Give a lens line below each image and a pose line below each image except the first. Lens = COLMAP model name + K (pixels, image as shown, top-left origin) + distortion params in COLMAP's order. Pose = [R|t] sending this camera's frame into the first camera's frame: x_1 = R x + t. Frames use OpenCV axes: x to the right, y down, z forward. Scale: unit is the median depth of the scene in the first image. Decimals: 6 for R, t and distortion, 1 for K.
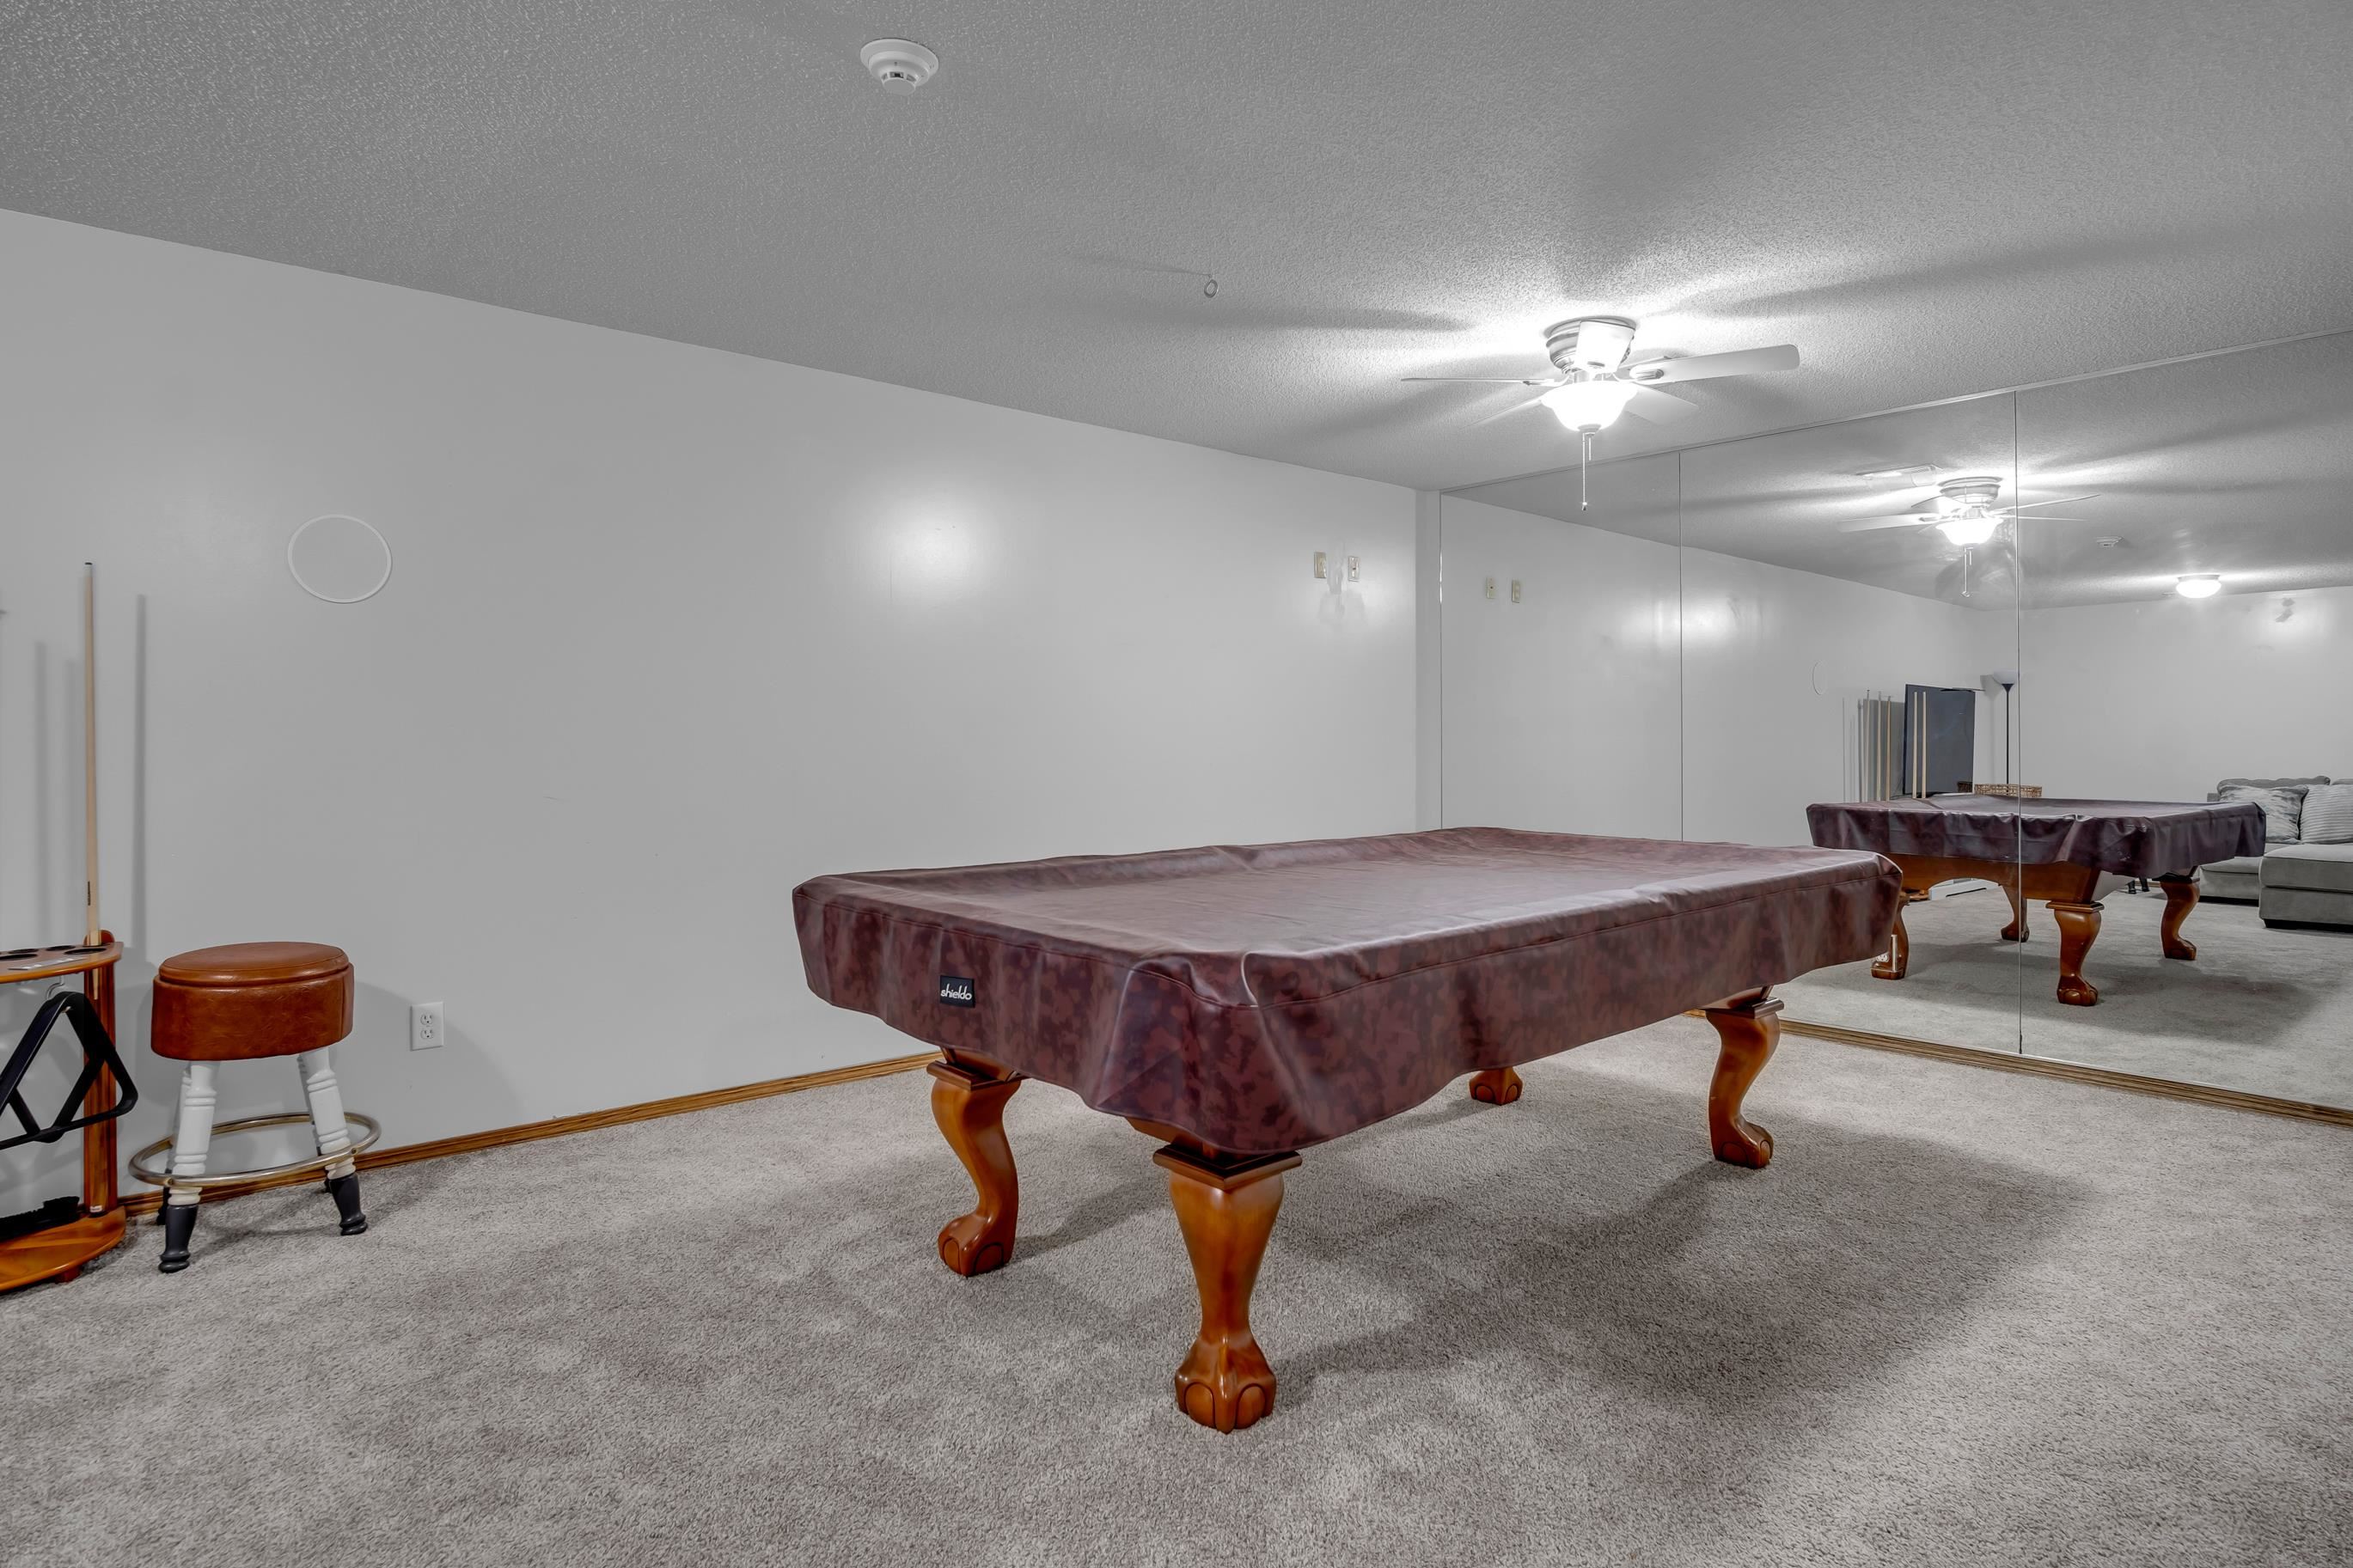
lens RADIAL K [[1265.4, 0, 1186.6], [0, 1265.4, 765.4], [0, 0, 1]] dist [-0.020235, 0.002312]
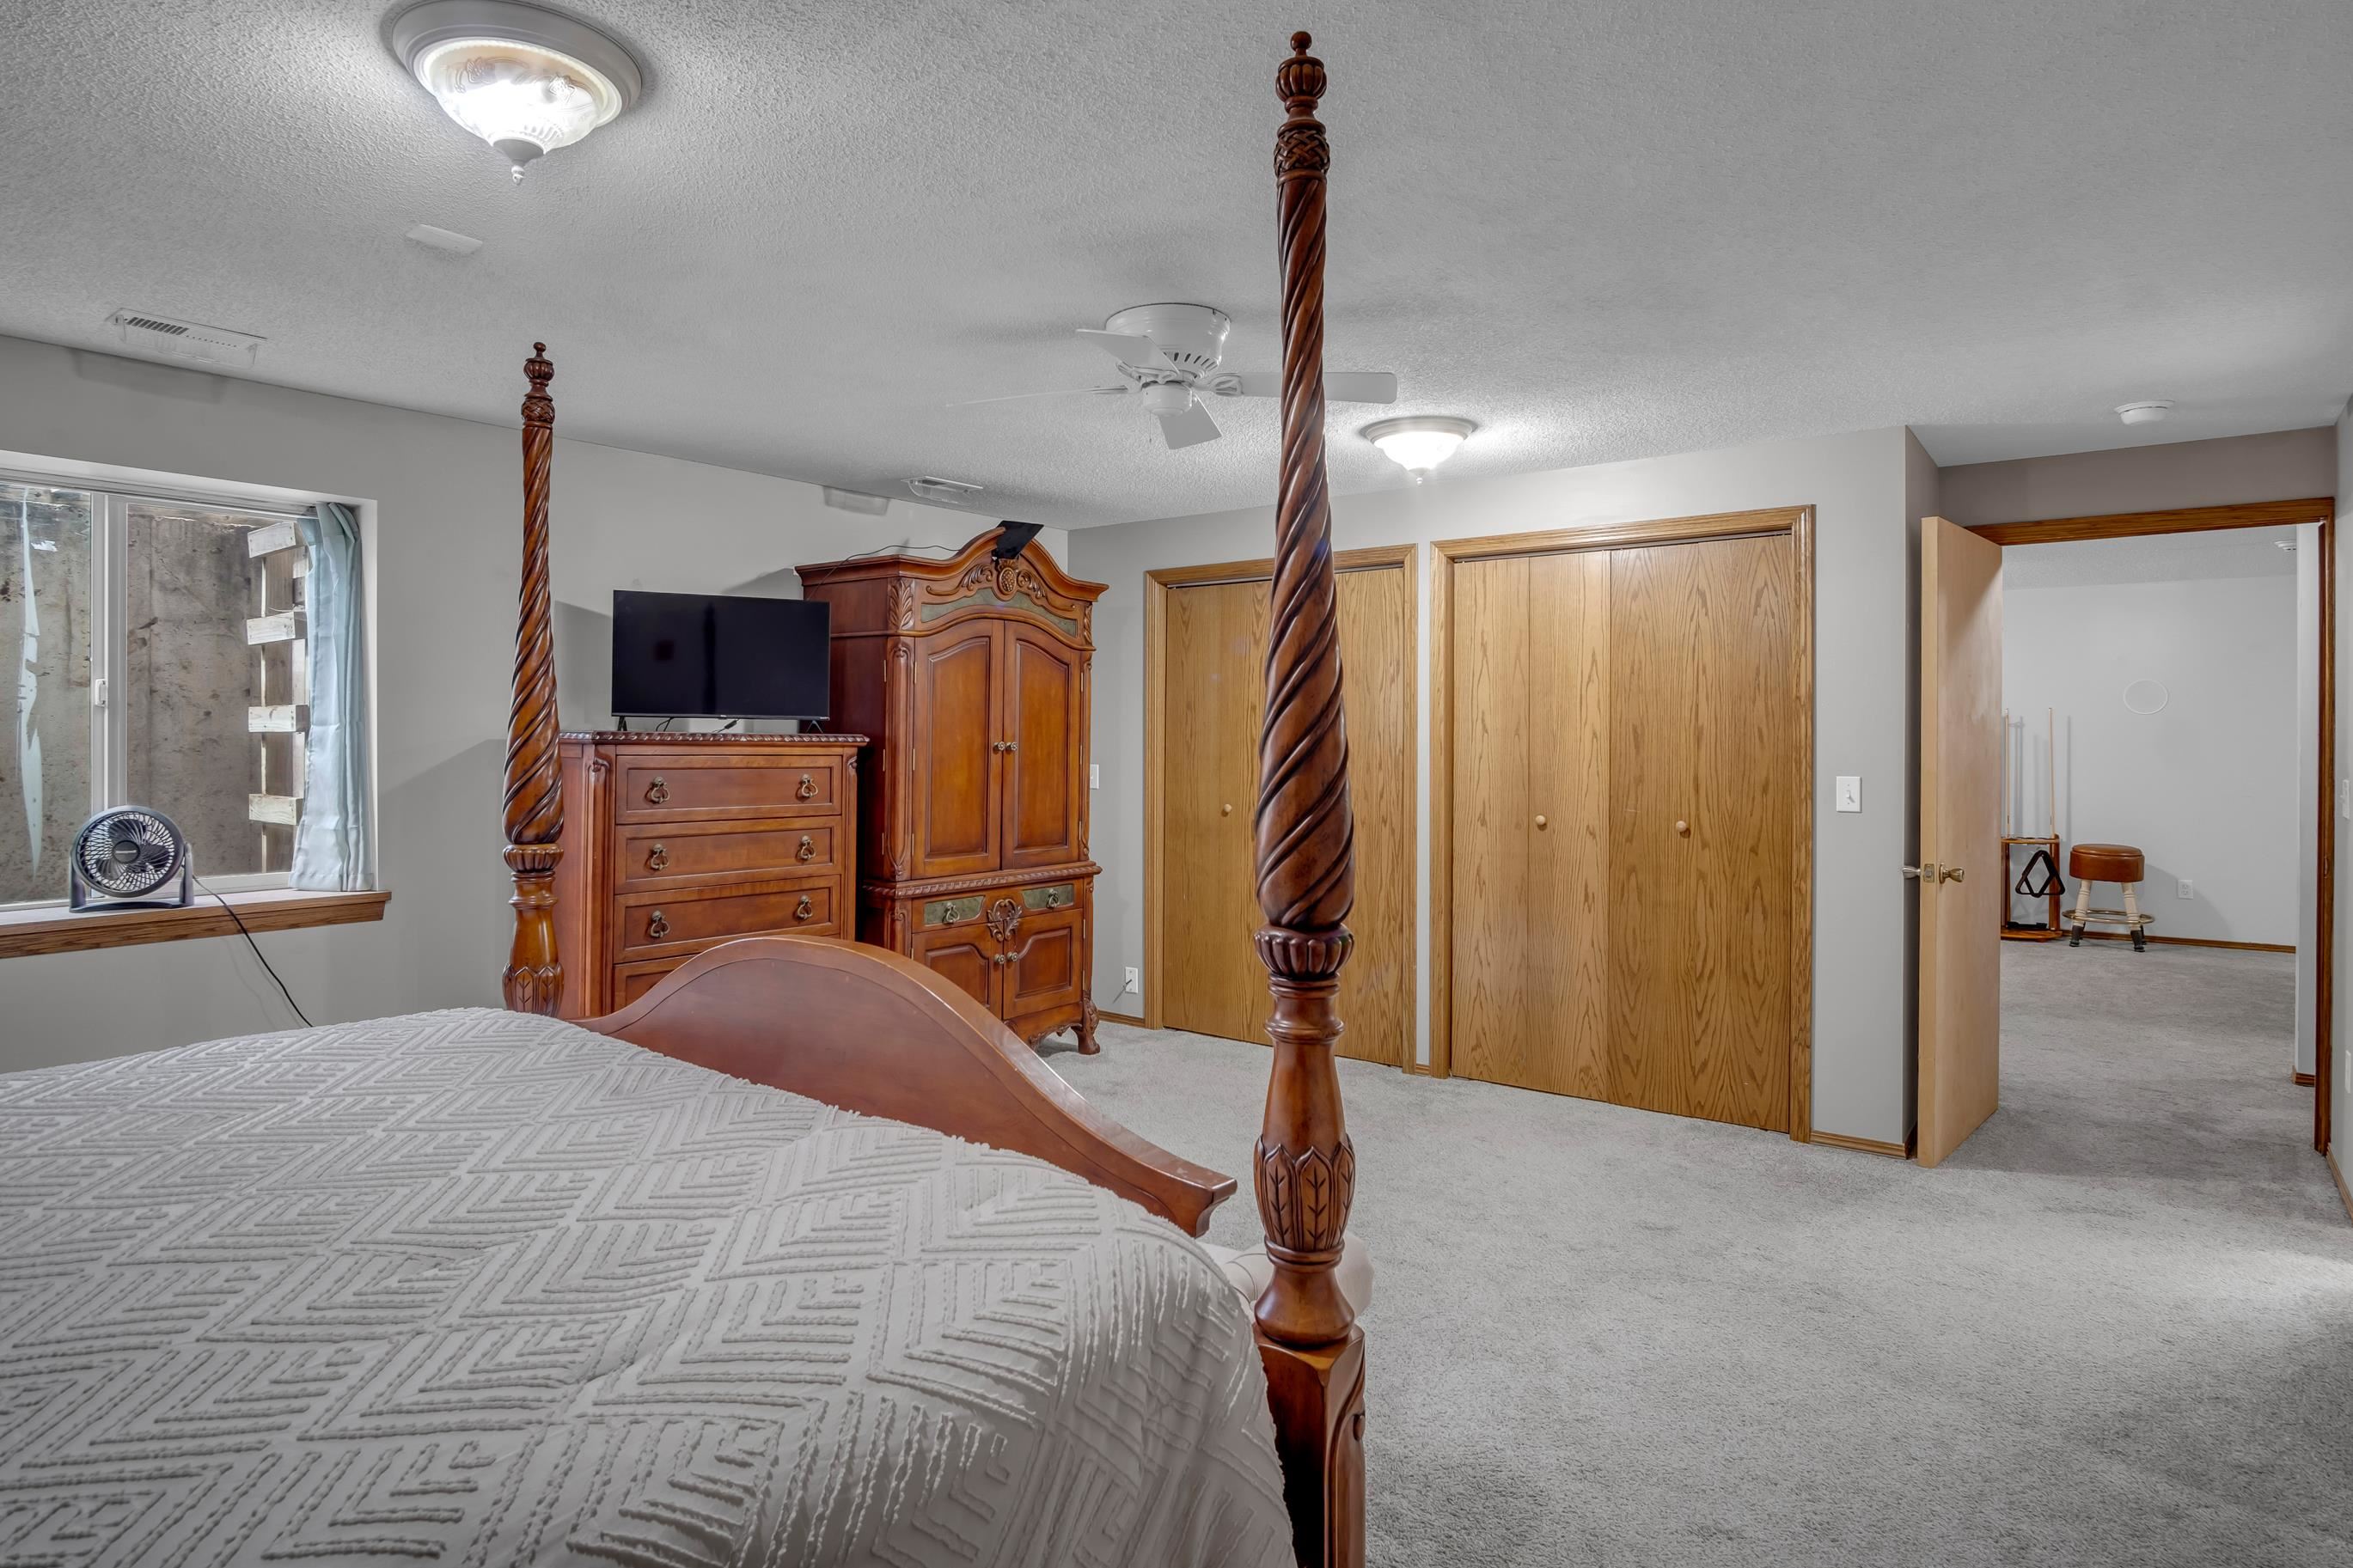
lens RADIAL K [[1265.4, 0, 1186.6], [0, 1265.4, 765.4], [0, 0, 1]] dist [-0.020235, 0.002312]
pose [[0.207298, 0.001627, -0.978276, 1.573380], [-0.009907, 0.999951, -0.000436, -0.004912], [0.978228, 0.009782, 0.207304, -1.592823]]
